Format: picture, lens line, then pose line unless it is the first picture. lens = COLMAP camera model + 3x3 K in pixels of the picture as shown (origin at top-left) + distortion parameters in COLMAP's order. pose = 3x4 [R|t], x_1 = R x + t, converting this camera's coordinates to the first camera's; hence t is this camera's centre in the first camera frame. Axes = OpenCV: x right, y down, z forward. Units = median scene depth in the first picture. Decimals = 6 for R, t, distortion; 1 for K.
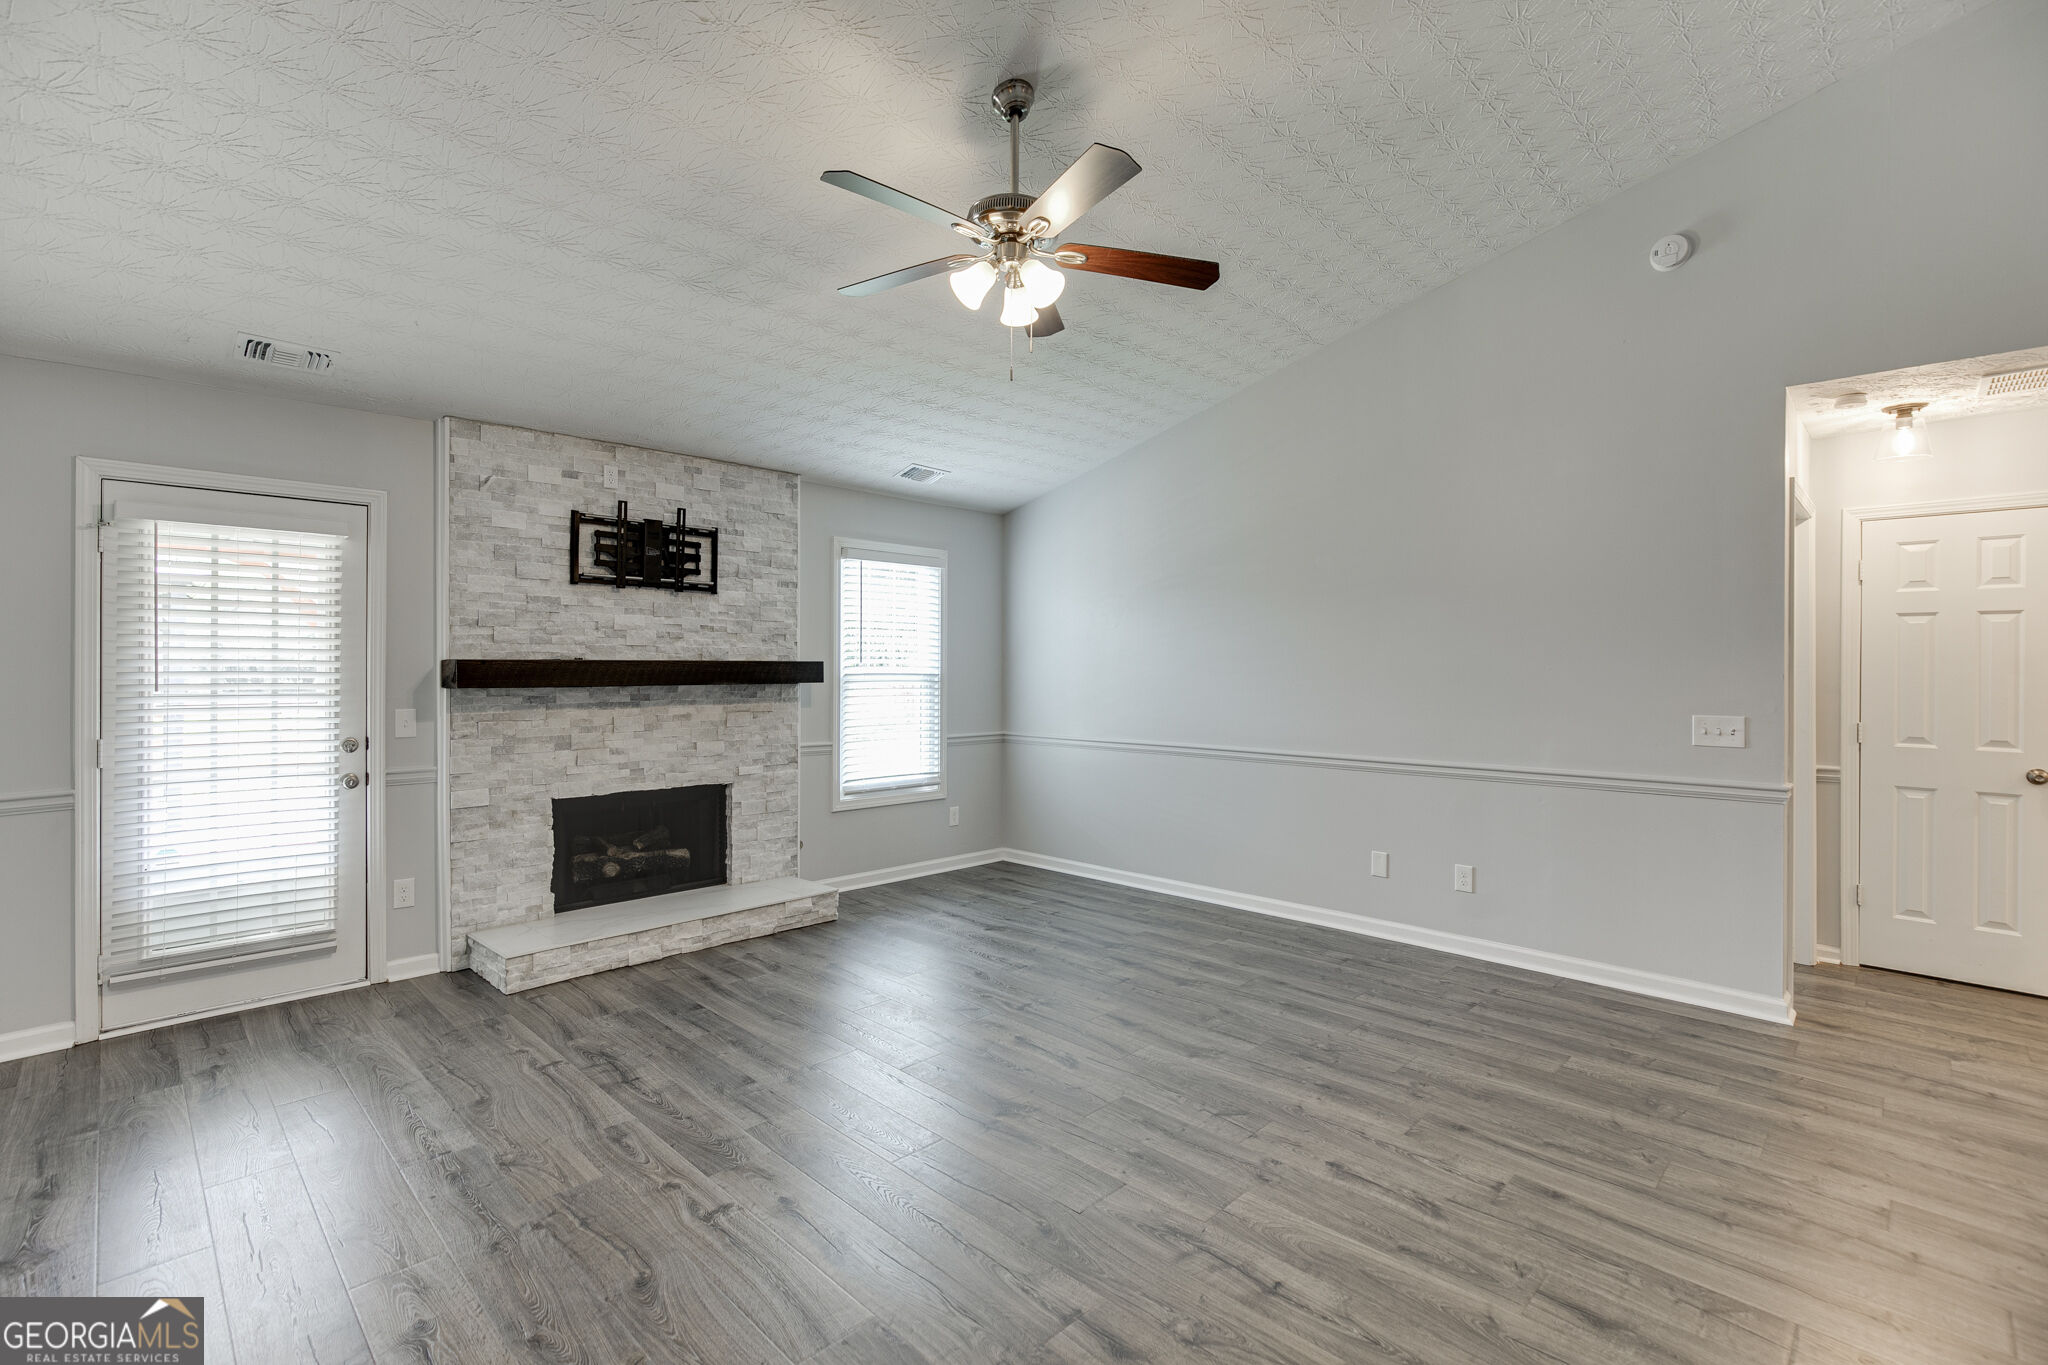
lens RADIAL K [[925.5, 0, 1023.7], [0, 925.5, 674.3], [0, 0, 1]] dist [-0.014885, 0.006476]
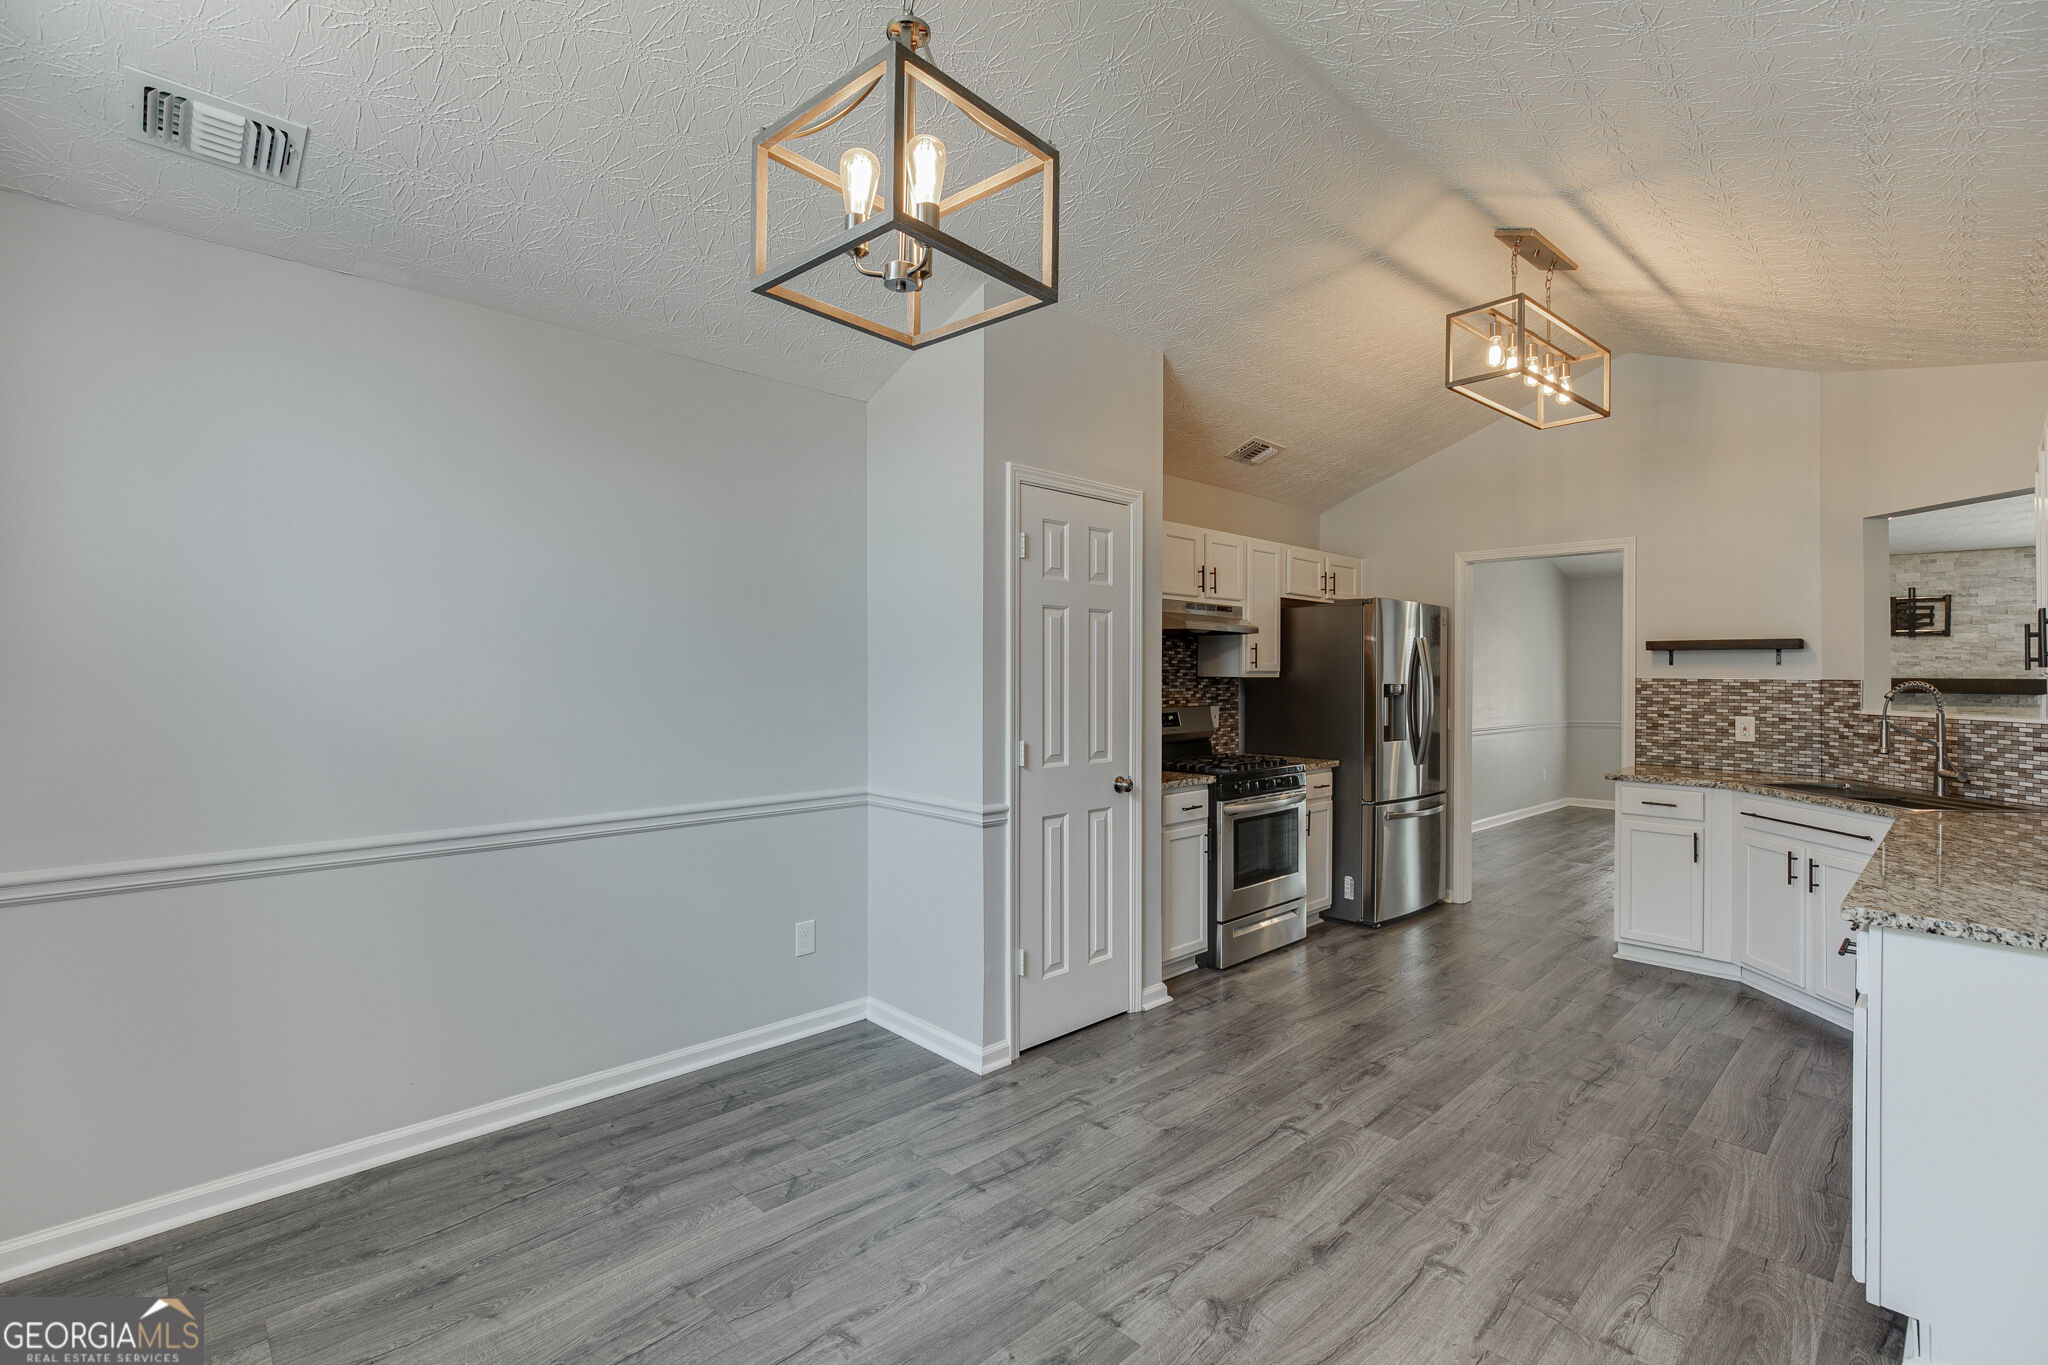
lens RADIAL K [[925.5, 0, 1021.0], [0, 925.5, 668.6], [0, 0, 1]] dist [-0.014885, 0.006476]
pose [[-0.021470, -0.008758, -0.999731, 1.427790], [-0.018788, 0.999789, -0.008355, 0.012170], [0.999593, 0.018603, -0.021630, -0.621829]]
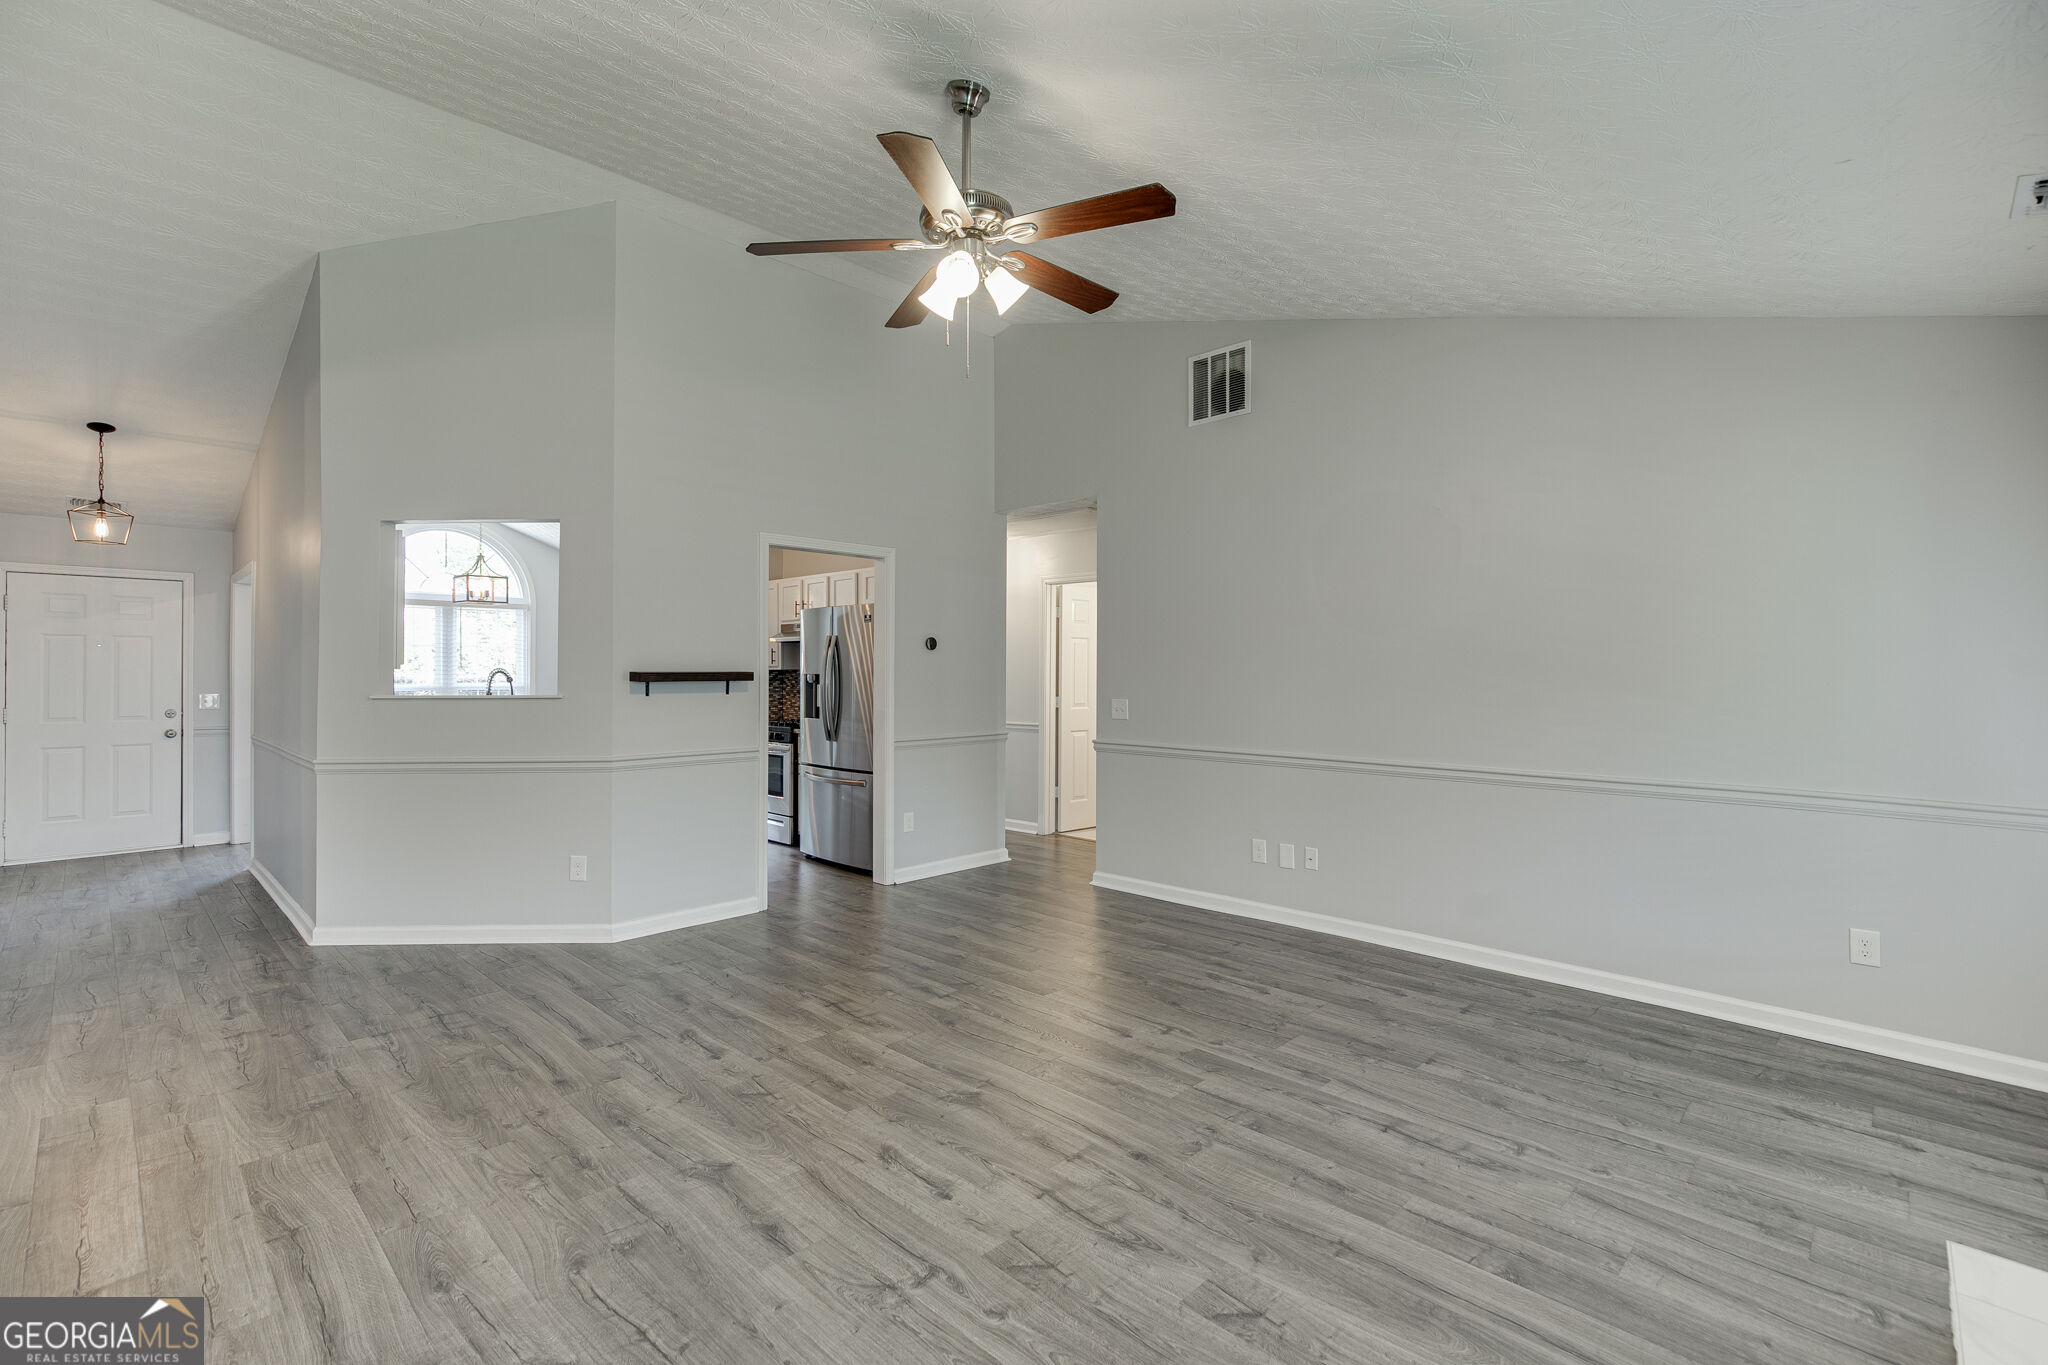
lens RADIAL K [[925.5, 0, 1023.8], [0, 925.5, 674.4], [0, 0, 1]] dist [-0.014885, 0.006476]
pose [[-0.999941, -0.004242, -0.009998, -0.041674], [-0.004380, 0.999894, 0.013906, -0.008836], [0.009938, 0.013949, -0.999853, 1.286489]]
